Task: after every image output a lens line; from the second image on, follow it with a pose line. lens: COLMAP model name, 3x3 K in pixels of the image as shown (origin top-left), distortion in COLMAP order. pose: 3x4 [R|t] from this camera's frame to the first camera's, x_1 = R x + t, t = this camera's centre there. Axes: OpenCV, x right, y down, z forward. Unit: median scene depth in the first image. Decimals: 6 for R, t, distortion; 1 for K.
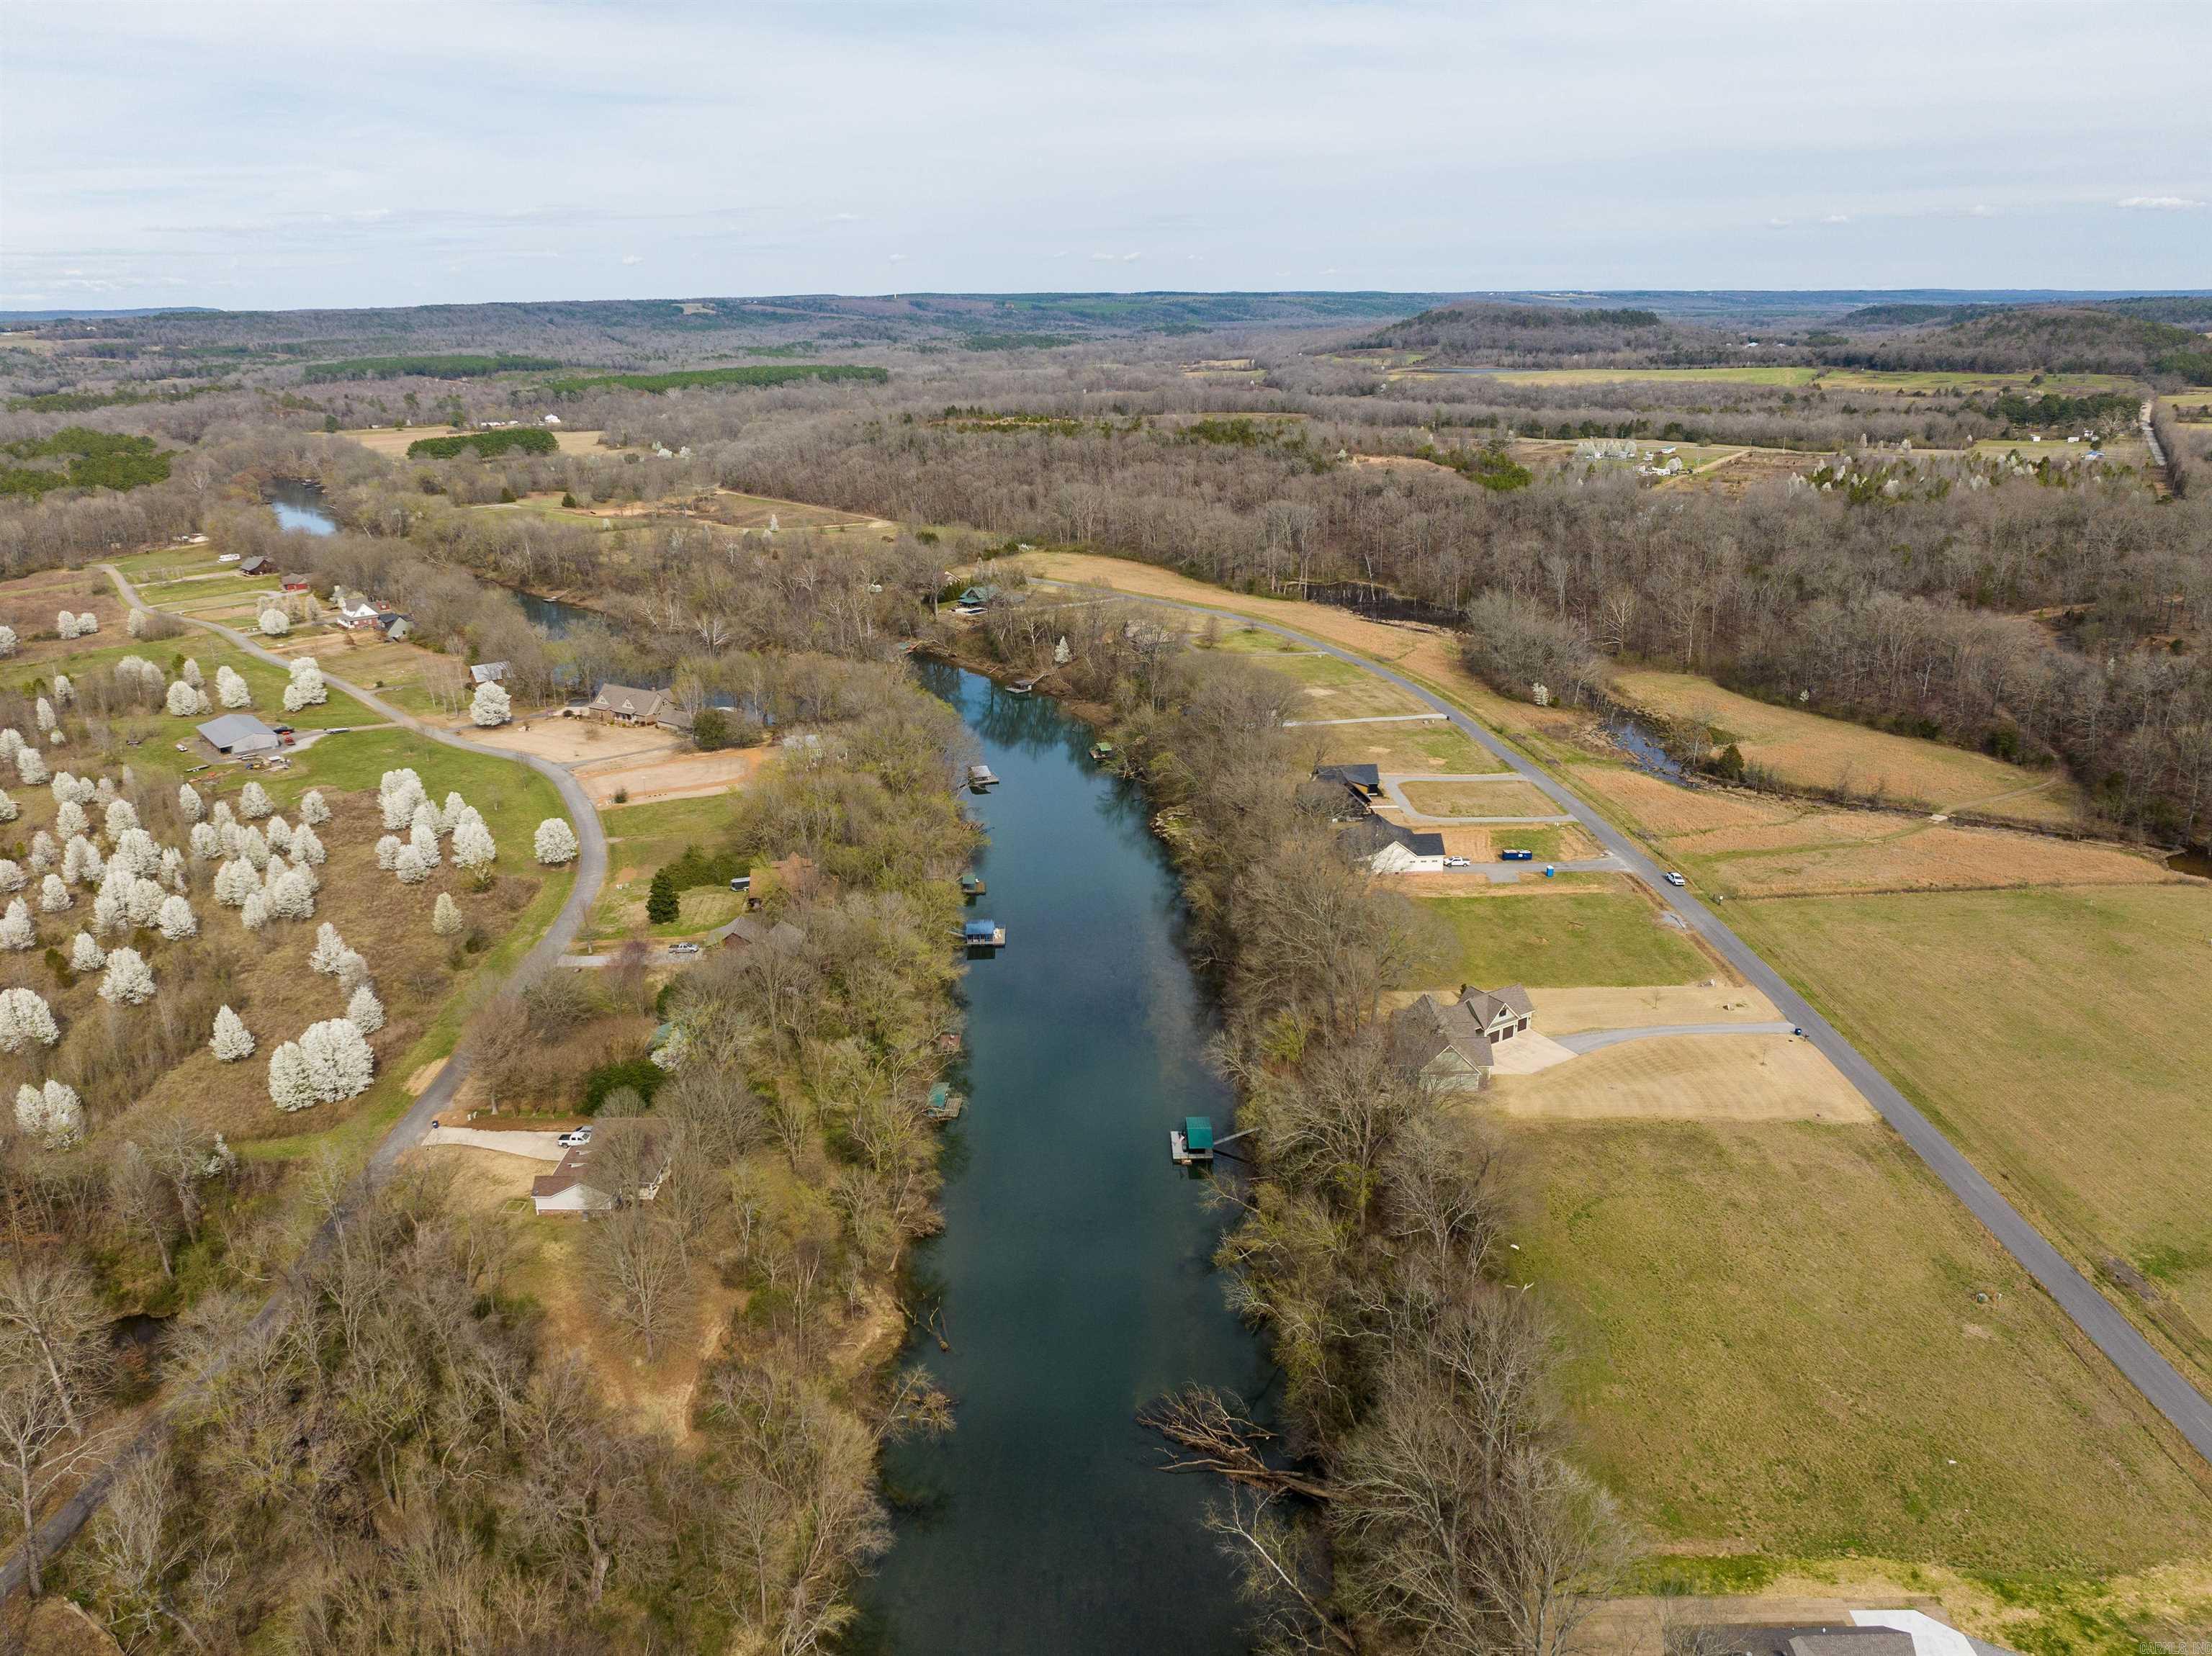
lens RADIAL K [[1571.3, 0, 1104.0], [0, 1571.3, 810.5], [0, 0, 1]] dist [-0.050423, 0.022591]
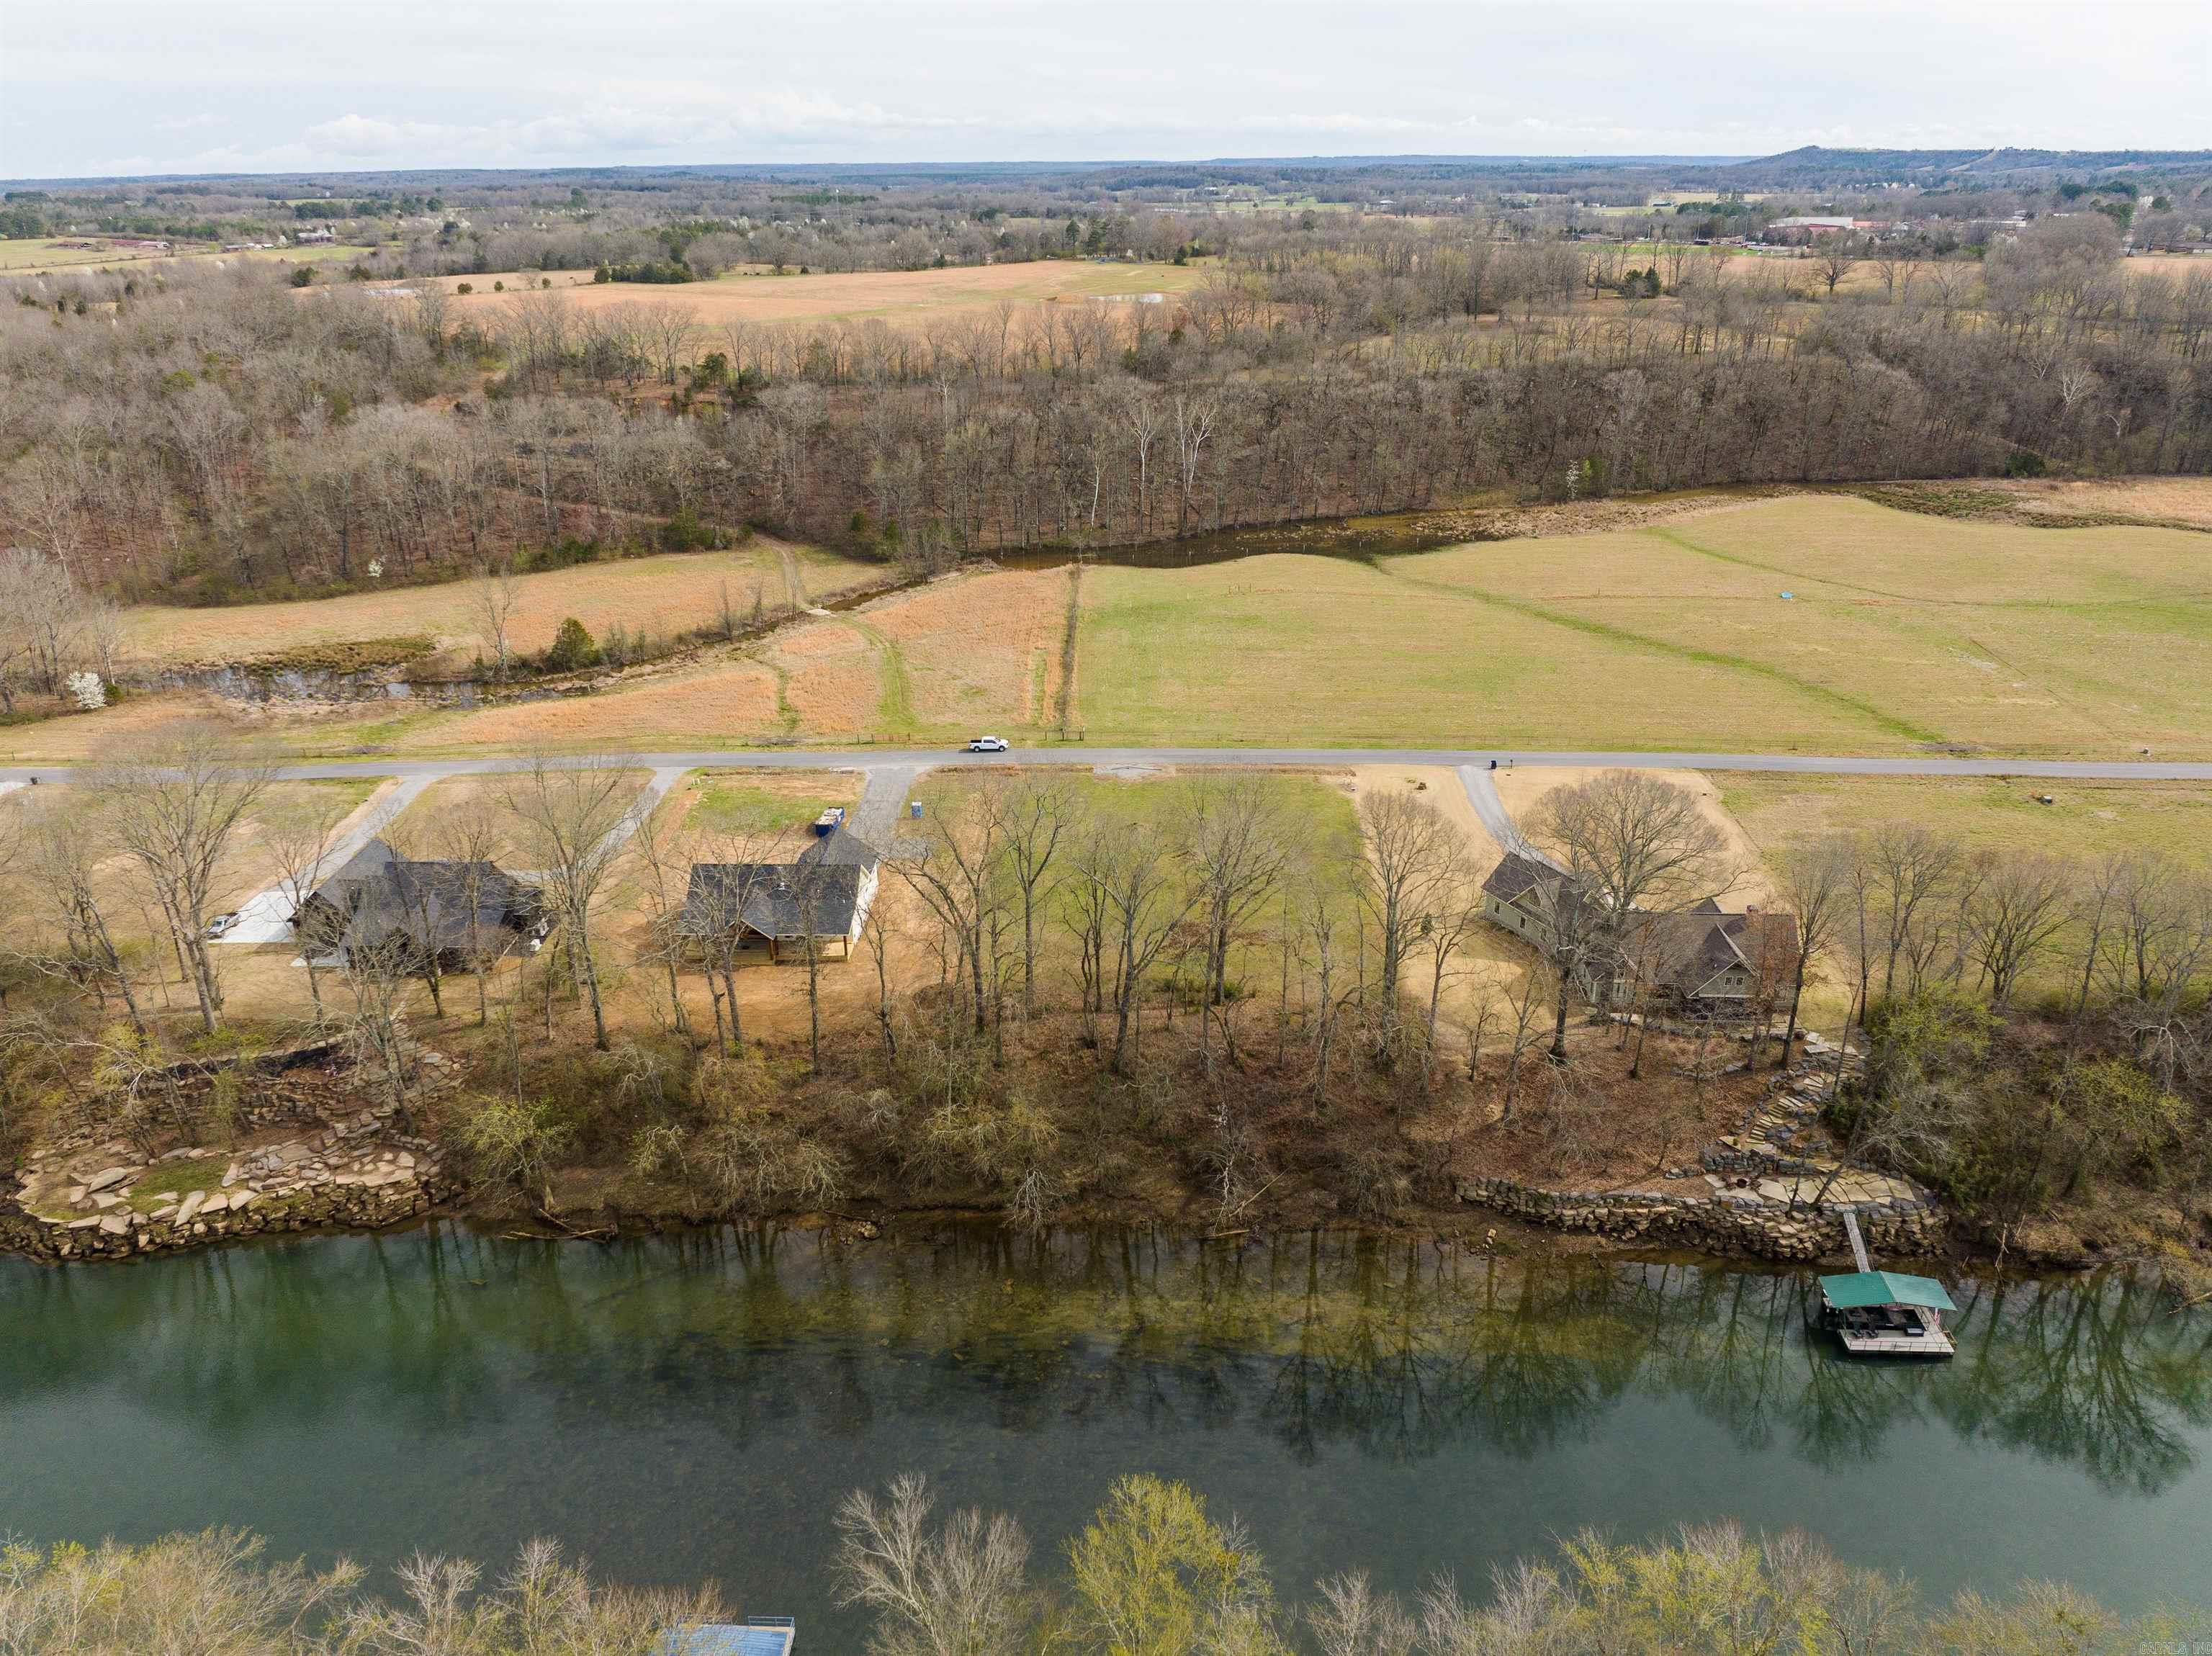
lens RADIAL K [[1571.3, 0, 1104.0], [0, 1571.3, 810.5], [0, 0, 1]] dist [-0.050423, 0.022591]
pose [[0.084903, -0.373250, 0.923838, -0.151470], [0.320058, 0.888266, 0.329464, -0.076260], [-0.943586, 0.267709, 0.194878, 0.438133]]
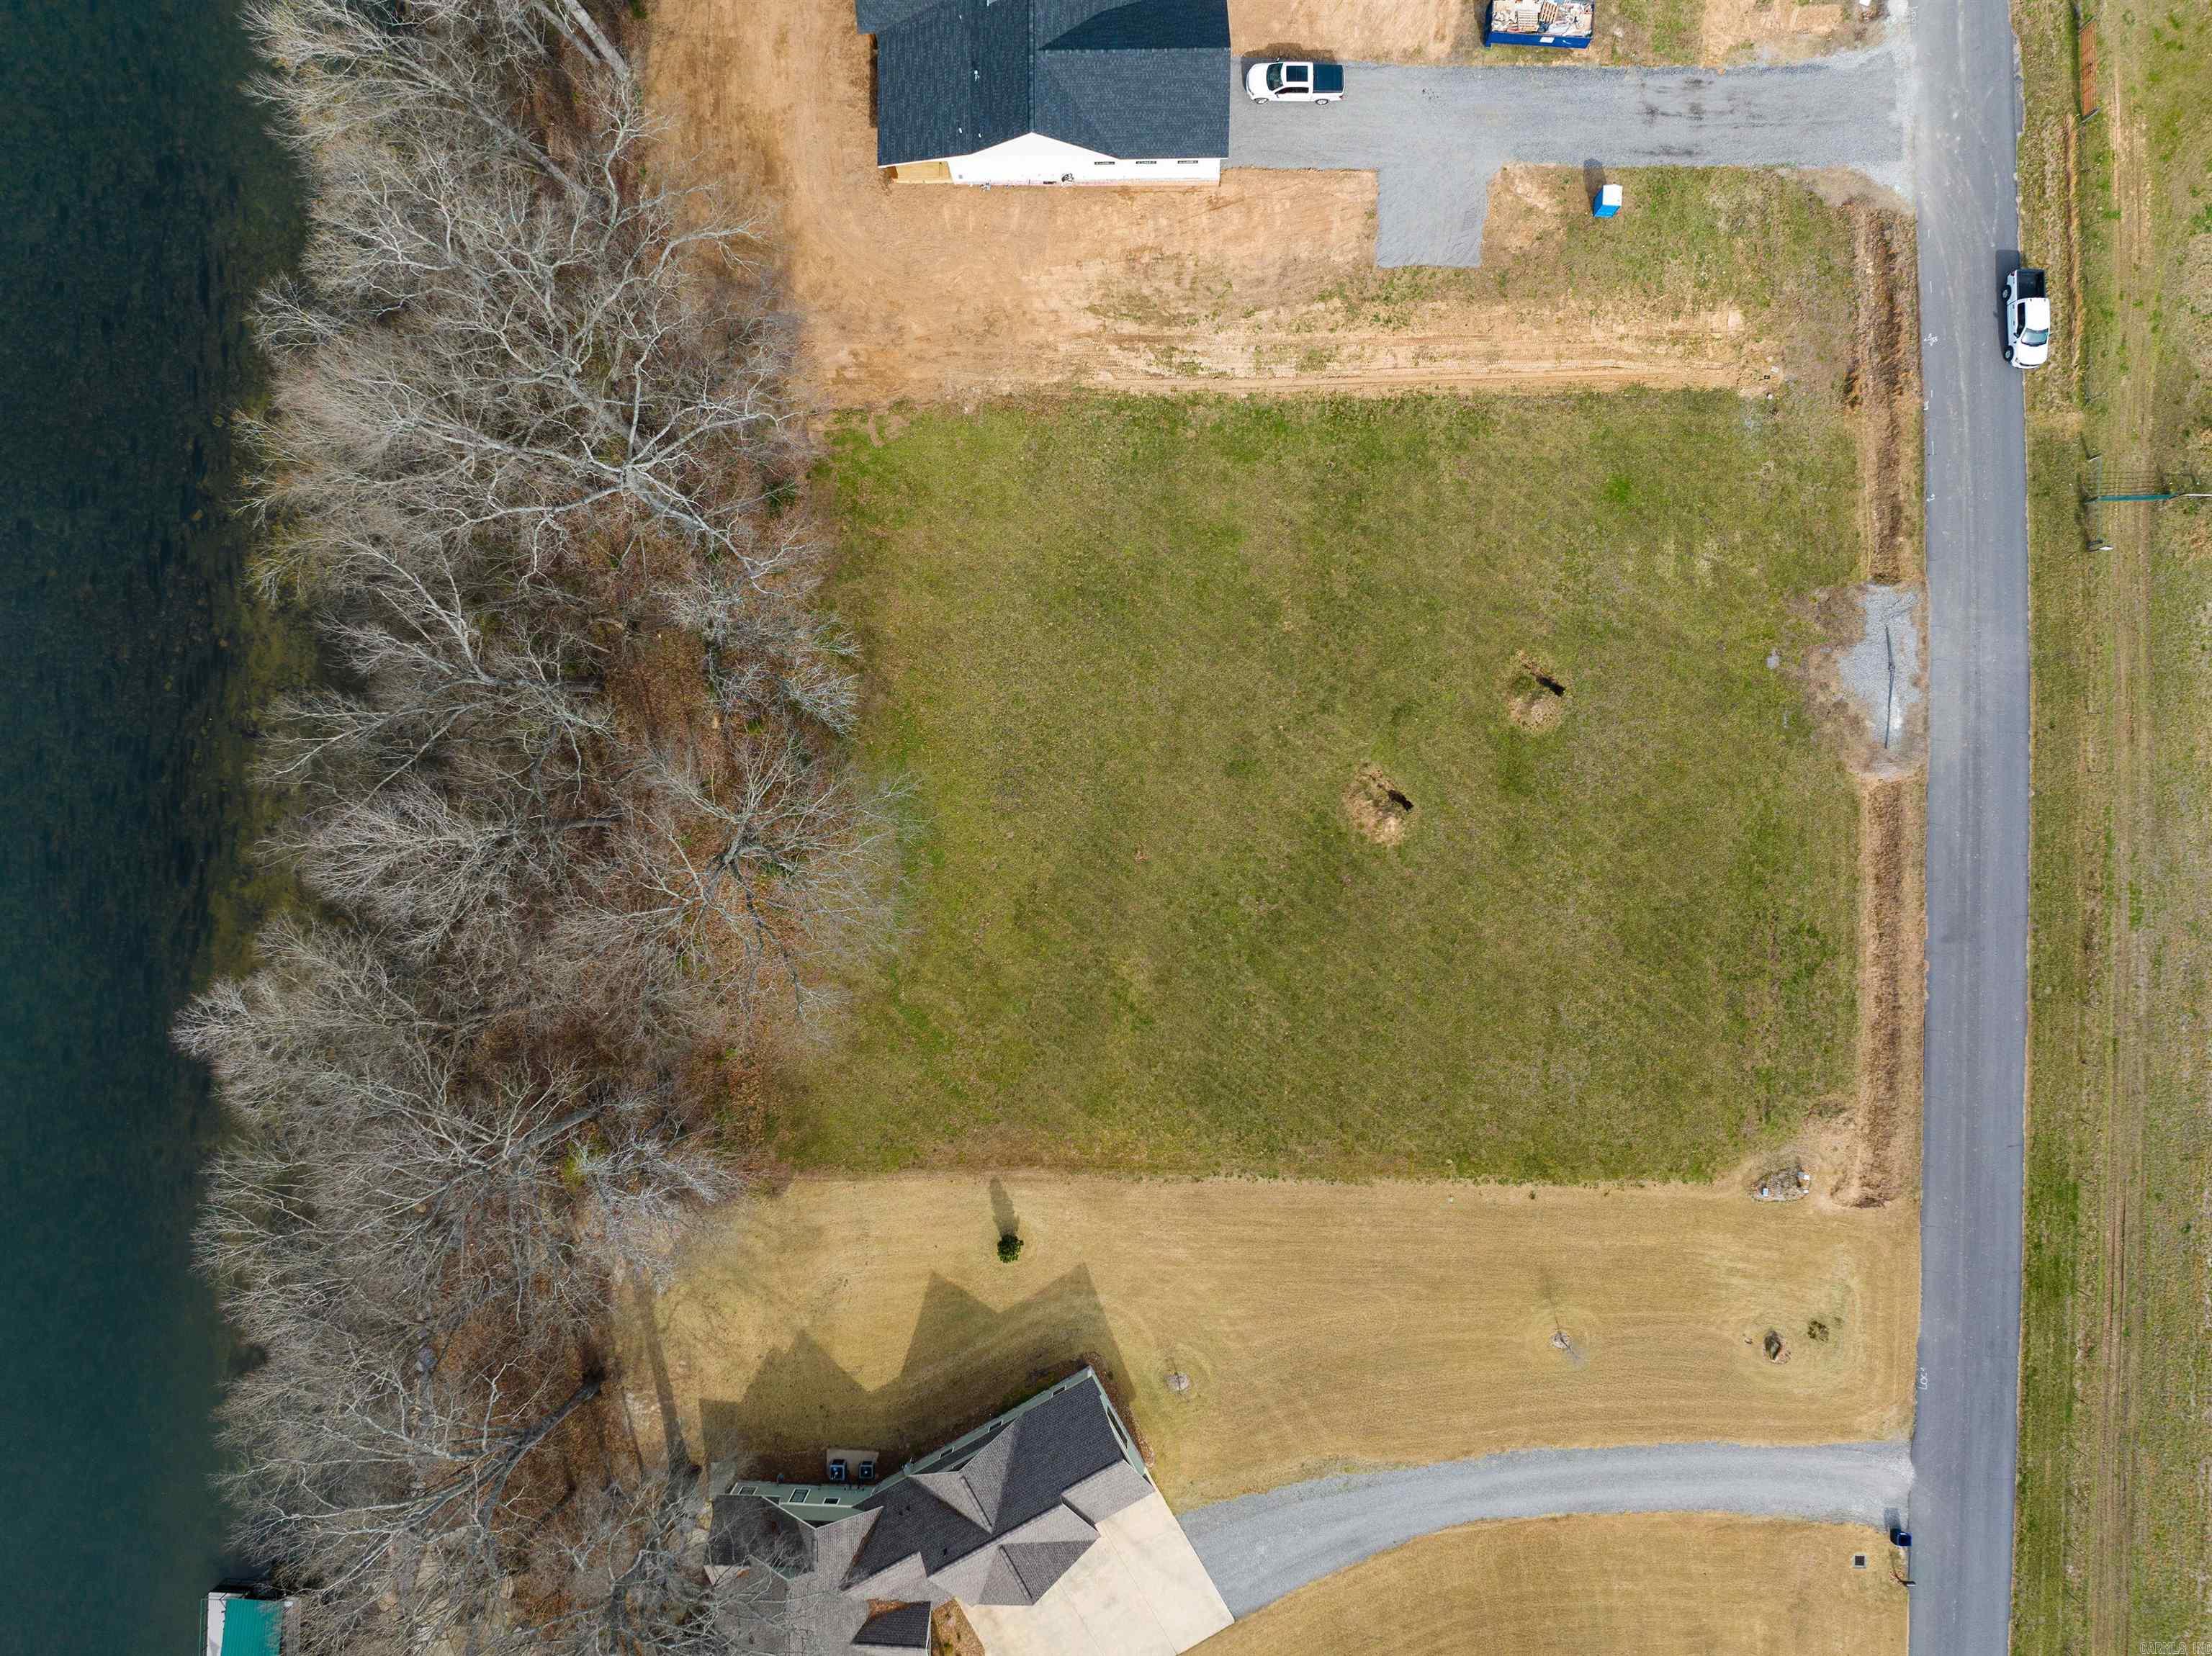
lens RADIAL K [[1571.3, 0, 1104.0], [0, 1571.3, 810.5], [0, 0, 1]] dist [-0.050423, 0.022591]
pose [[0.998800, 0.048015, -0.009633, 0.110091], [-0.006081, 0.316787, 0.948477, -0.100706], [0.048593, -0.947281, 0.316699, 0.436600]]
